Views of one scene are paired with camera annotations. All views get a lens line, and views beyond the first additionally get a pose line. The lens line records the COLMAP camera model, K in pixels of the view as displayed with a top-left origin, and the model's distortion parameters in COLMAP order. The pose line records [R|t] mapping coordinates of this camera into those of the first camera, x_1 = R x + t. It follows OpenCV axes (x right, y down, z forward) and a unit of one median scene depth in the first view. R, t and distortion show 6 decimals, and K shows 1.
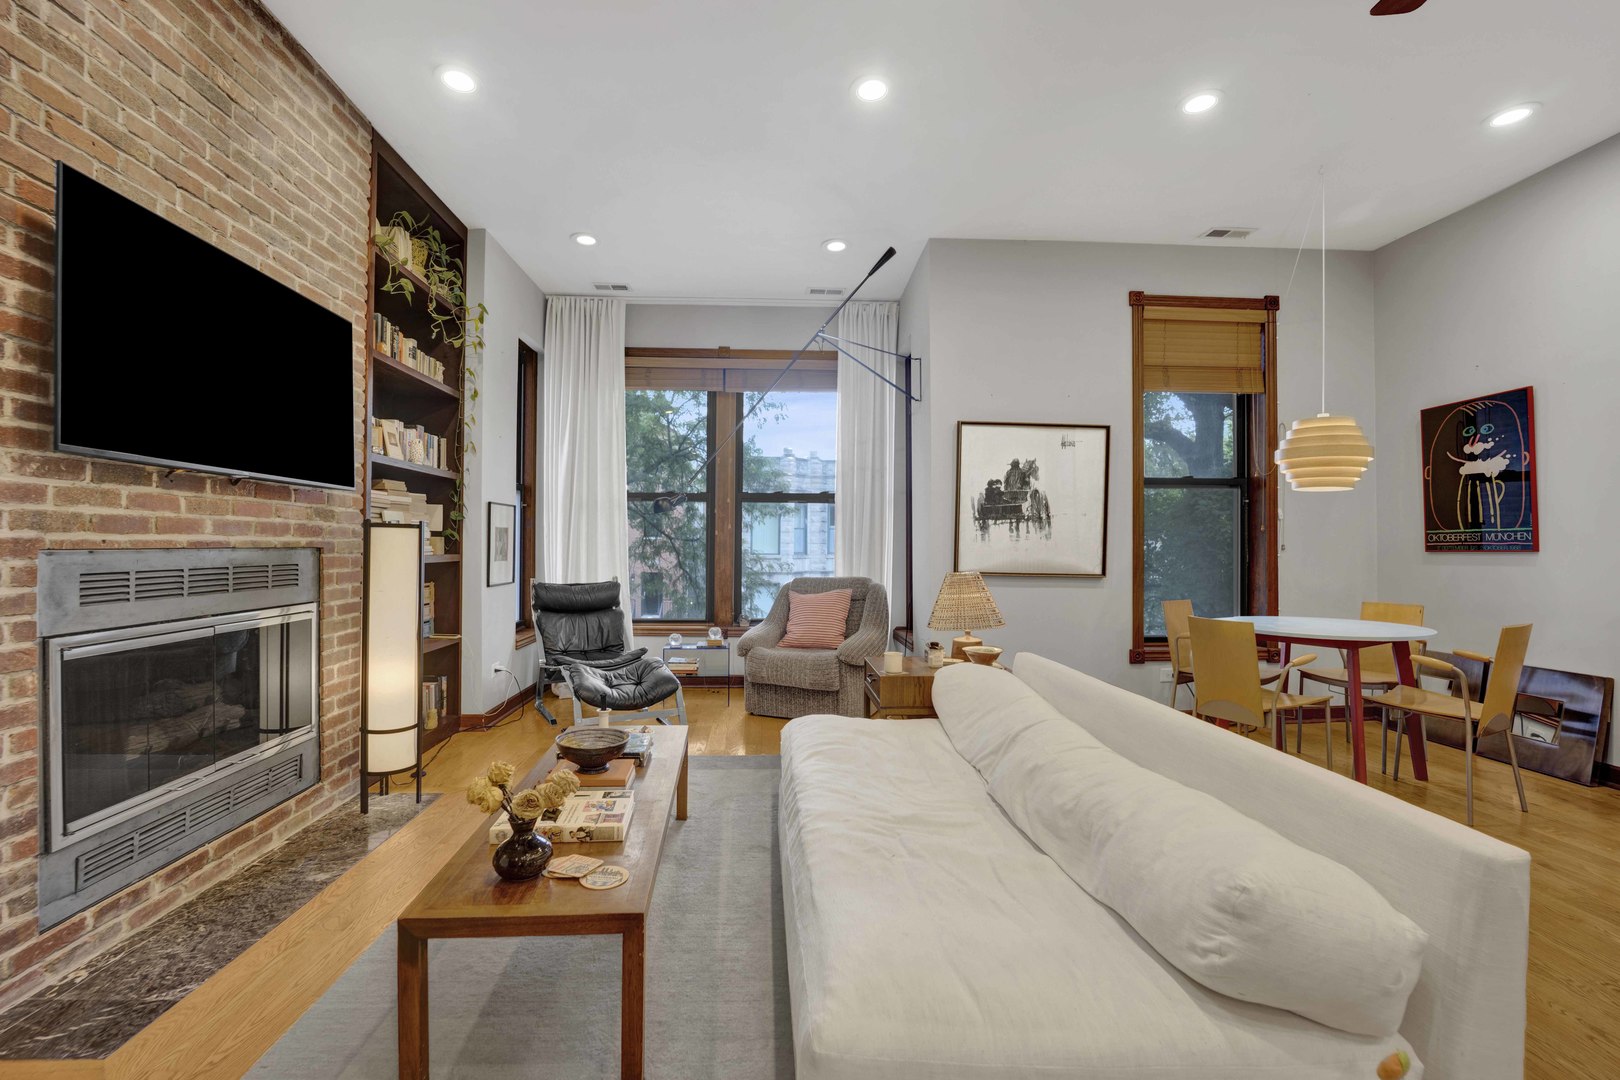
lens RADIAL K [[689.2, 0, 775.8], [0, 689.2, 546.1], [0, 0, 1]] dist [-0.022720, 0.000468]
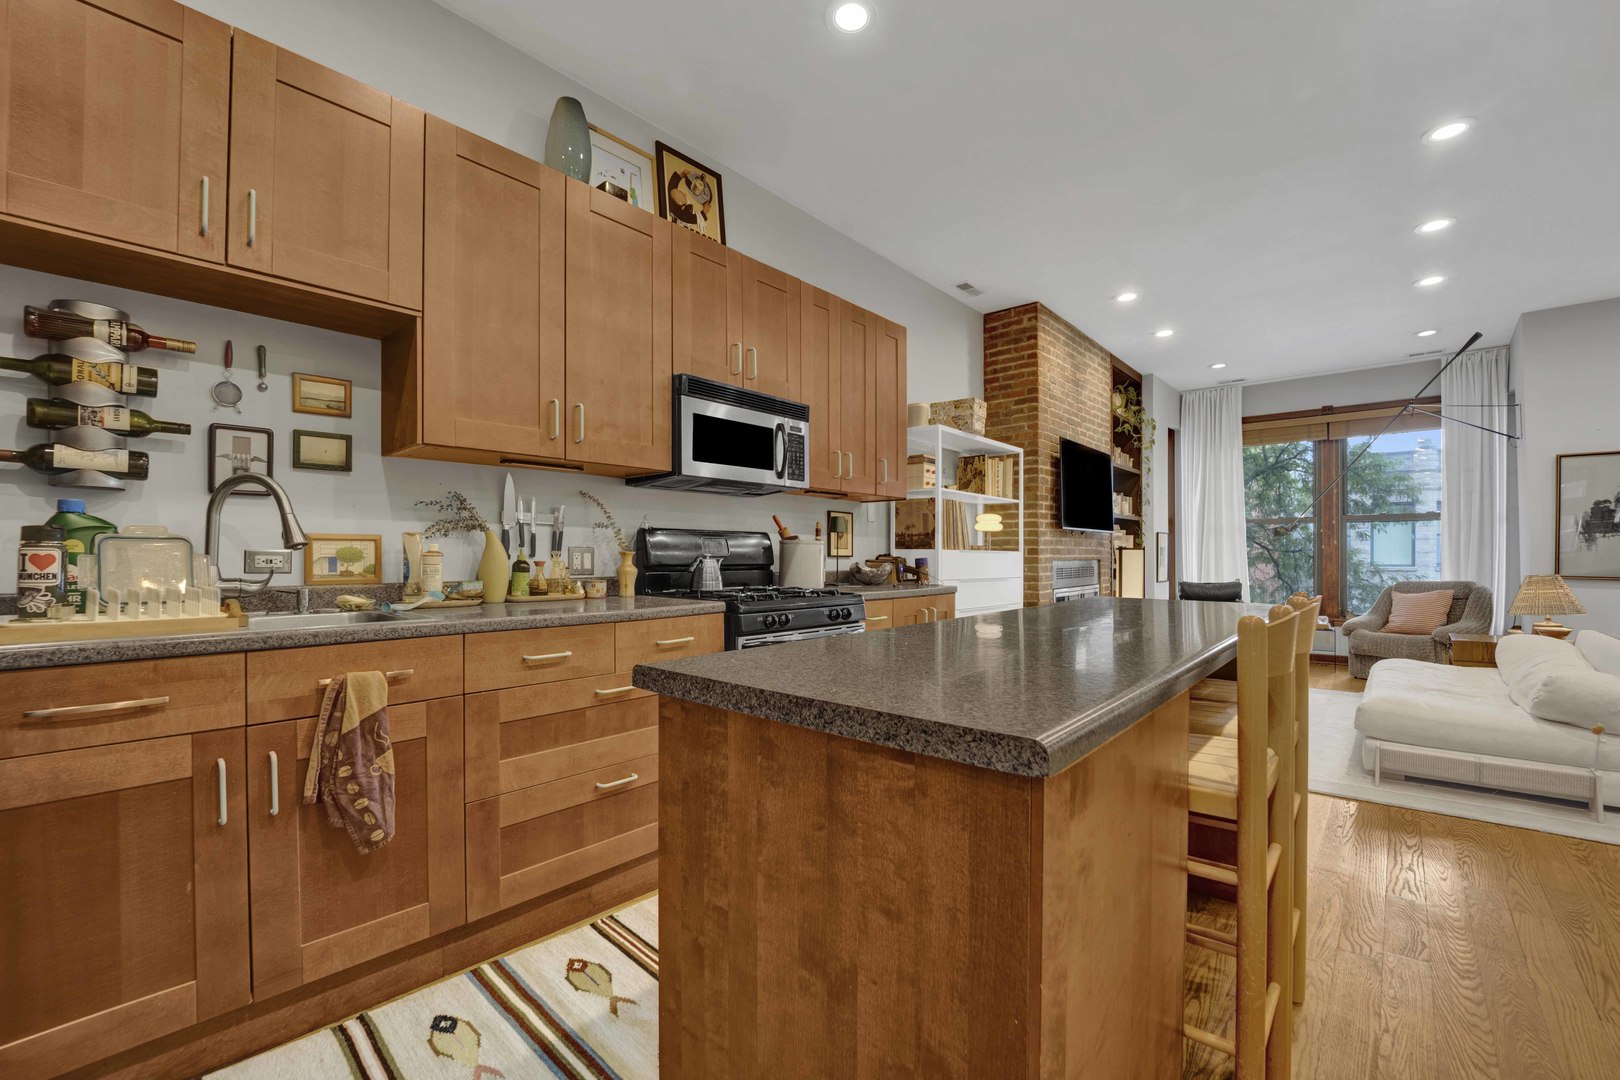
lens RADIAL K [[673.4, 0, 809.9], [0, 673.4, 556.4], [0, 0, 1]] dist [-0.022164, 0.000067]
pose [[0.733741, -0.008414, -0.679377, 0.080453], [0.007349, 0.999963, -0.004447, -0.003403], [0.679390, -0.001730, 0.733776, -0.852042]]
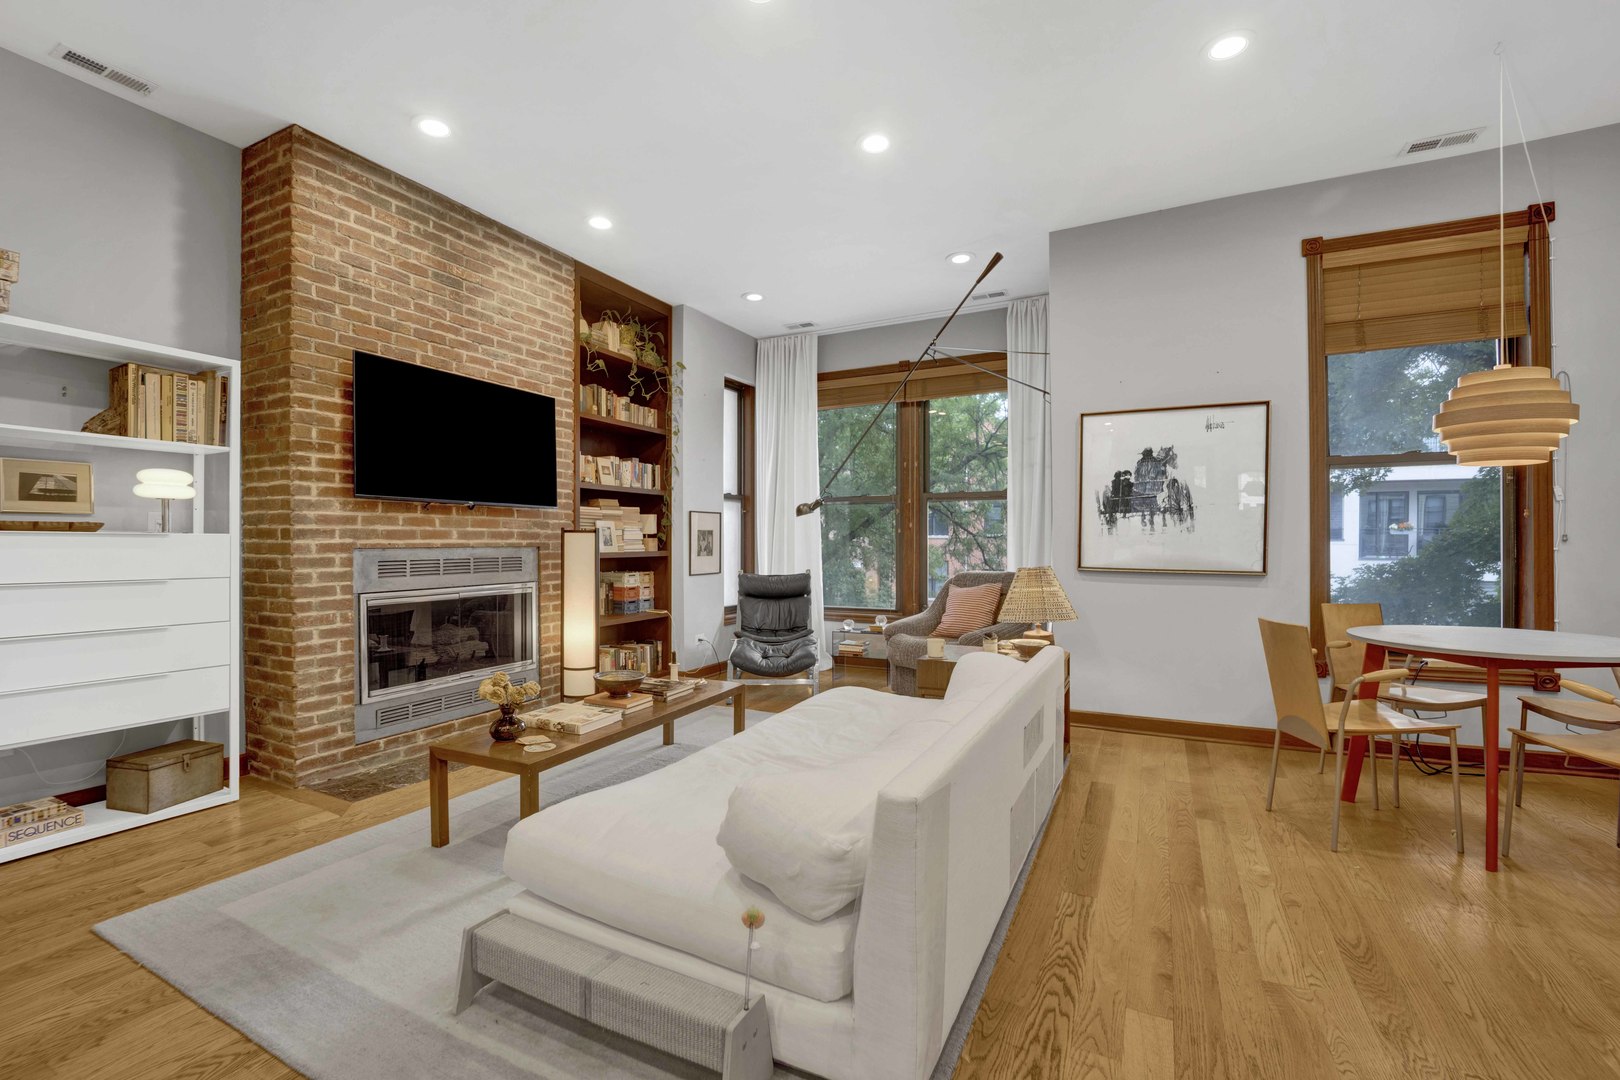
lens RADIAL K [[679.9, 0, 806.6], [0, 679.9, 548.3], [0, 0, 1]] dist [-0.017902, 0.000128]
pose [[0.876117, -0.004809, -0.482074, 0.420890], [0.008374, 0.999951, 0.005244, 0.002343], [0.482026, -0.008631, 0.876115, -0.037740]]
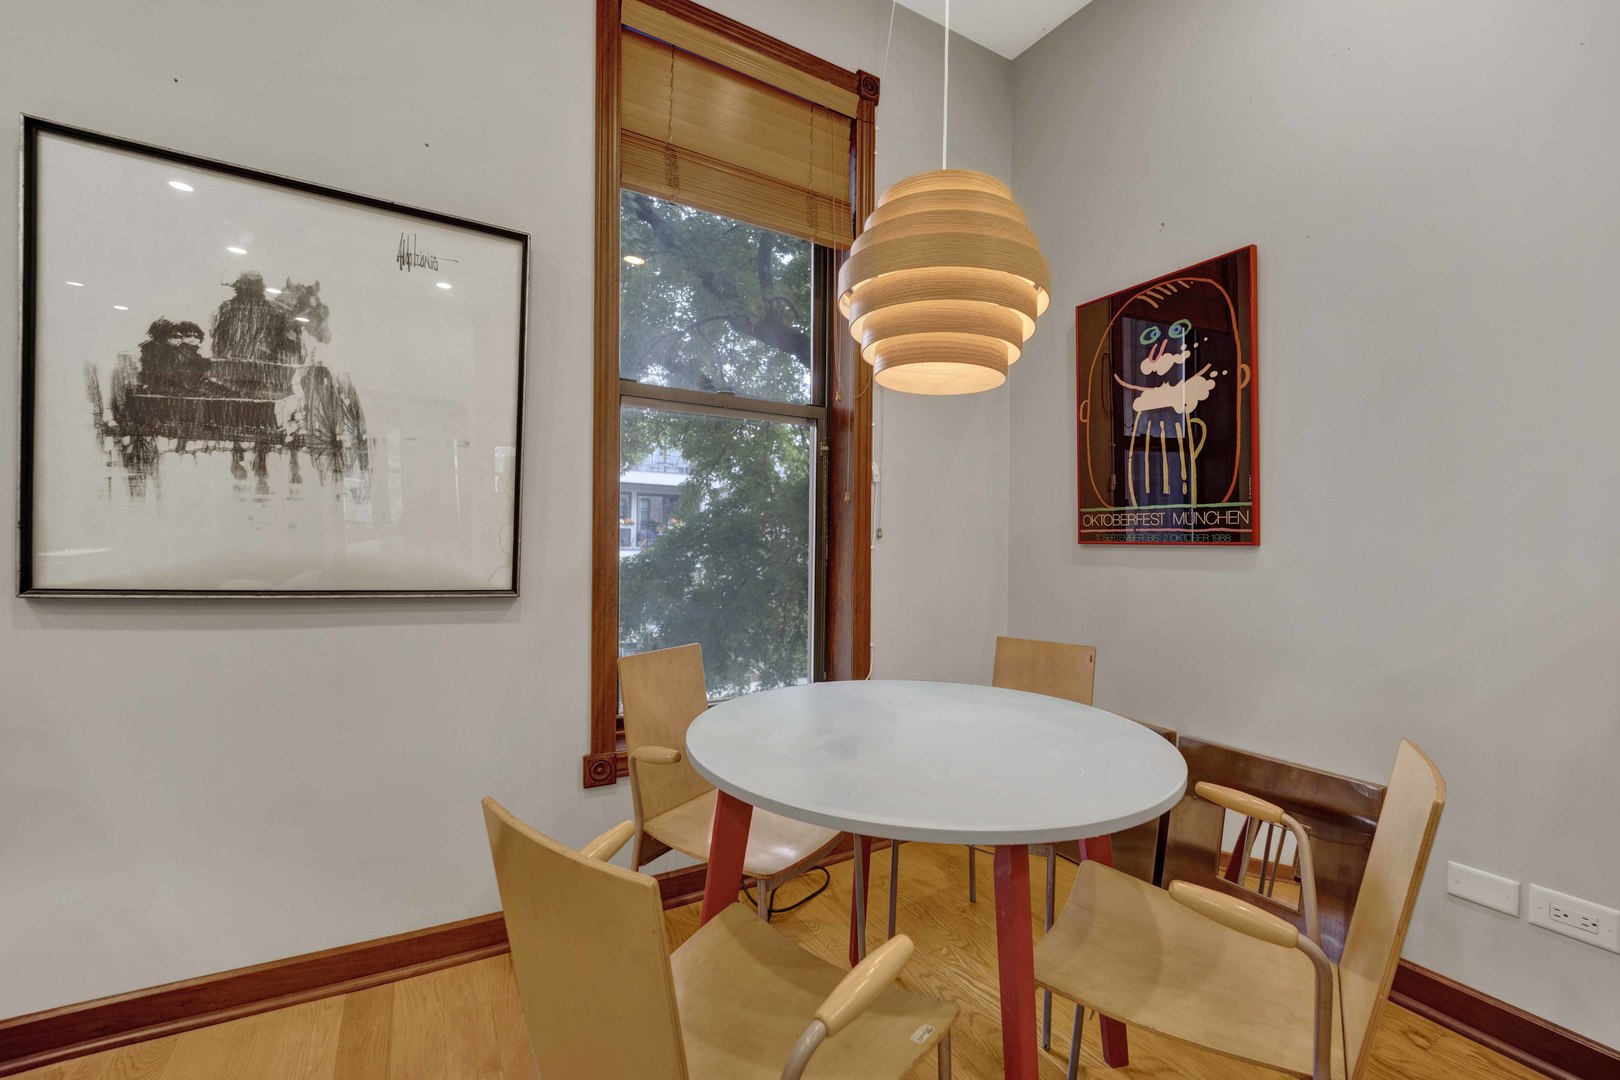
lens RADIAL K [[699.5, 0, 779.0], [0, 699.5, 545.8], [0, 0, 1]] dist [-0.032019, -0.000040]
pose [[0.890784, 0.009664, 0.454324, 0.473020], [-0.015722, 0.999831, 0.009558, 0.008783], [-0.454155, -0.015657, 0.890785, 0.605034]]
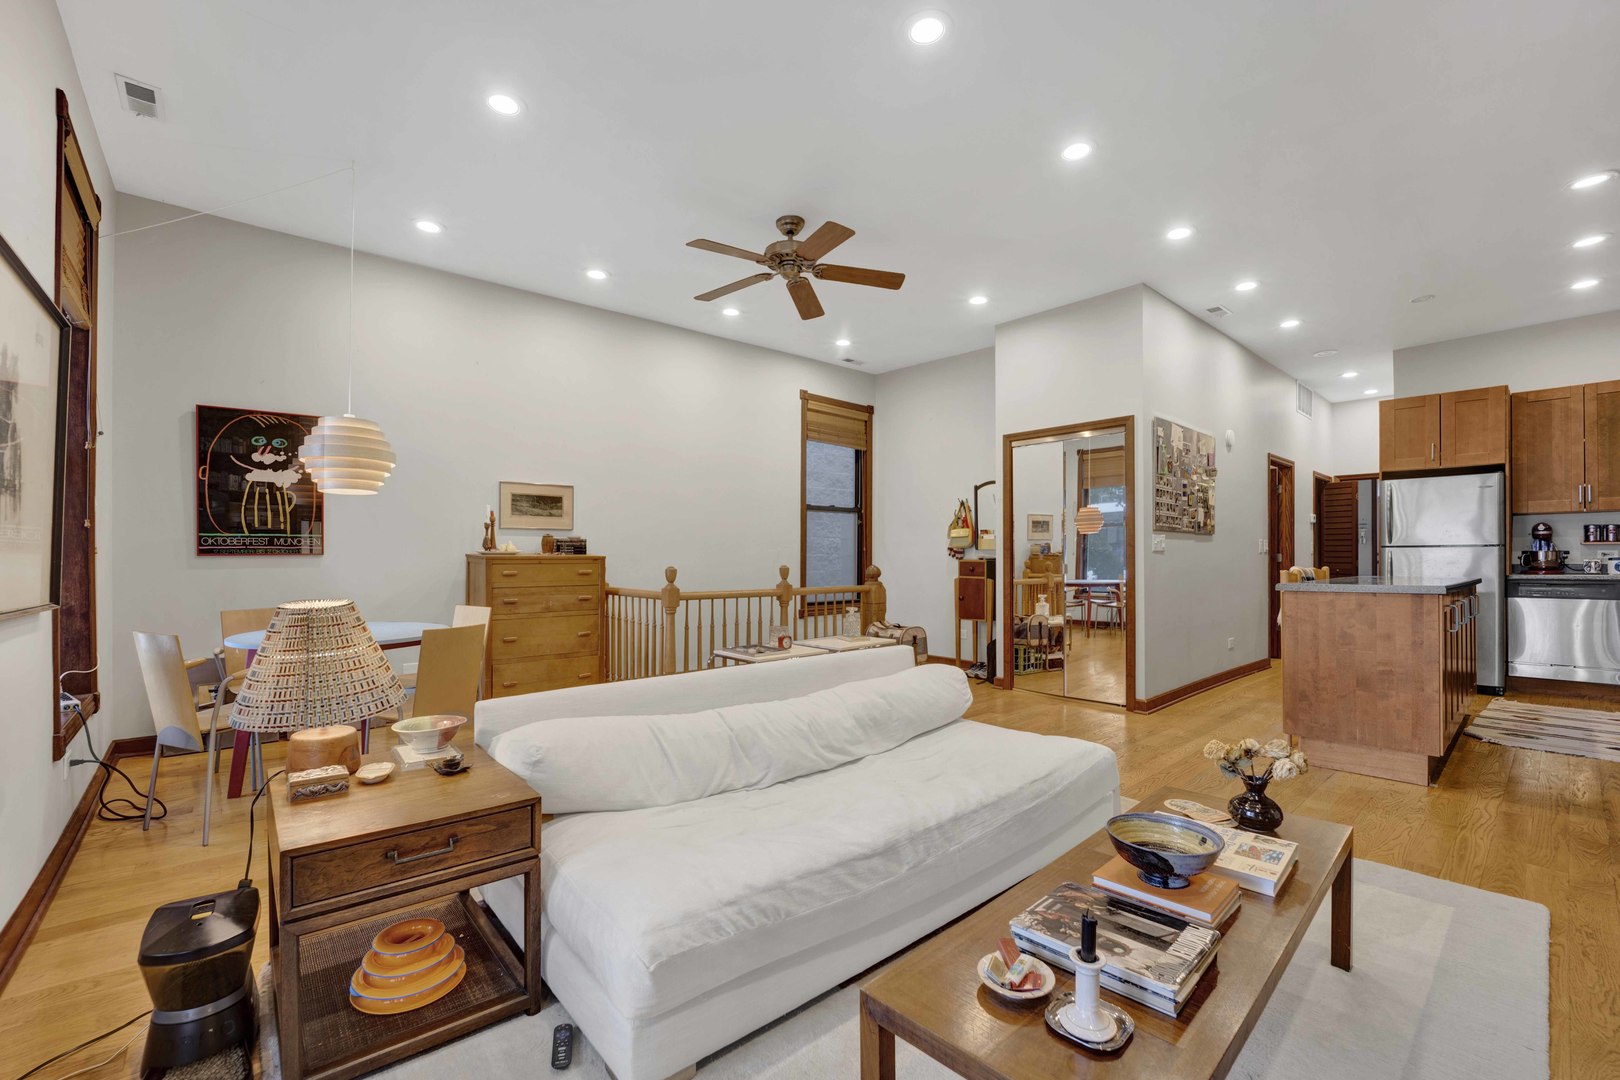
lens RADIAL K [[661.9, 0, 805.7], [0, 661.9, 552.6], [0, 0, 1]] dist [-0.023408, -0.000116]
pose [[-0.626653, -0.003839, 0.779289, -0.294070], [-0.004092, 0.999990, 0.001635, -0.000874], [-0.779288, -0.002164, -0.626662, 0.956304]]
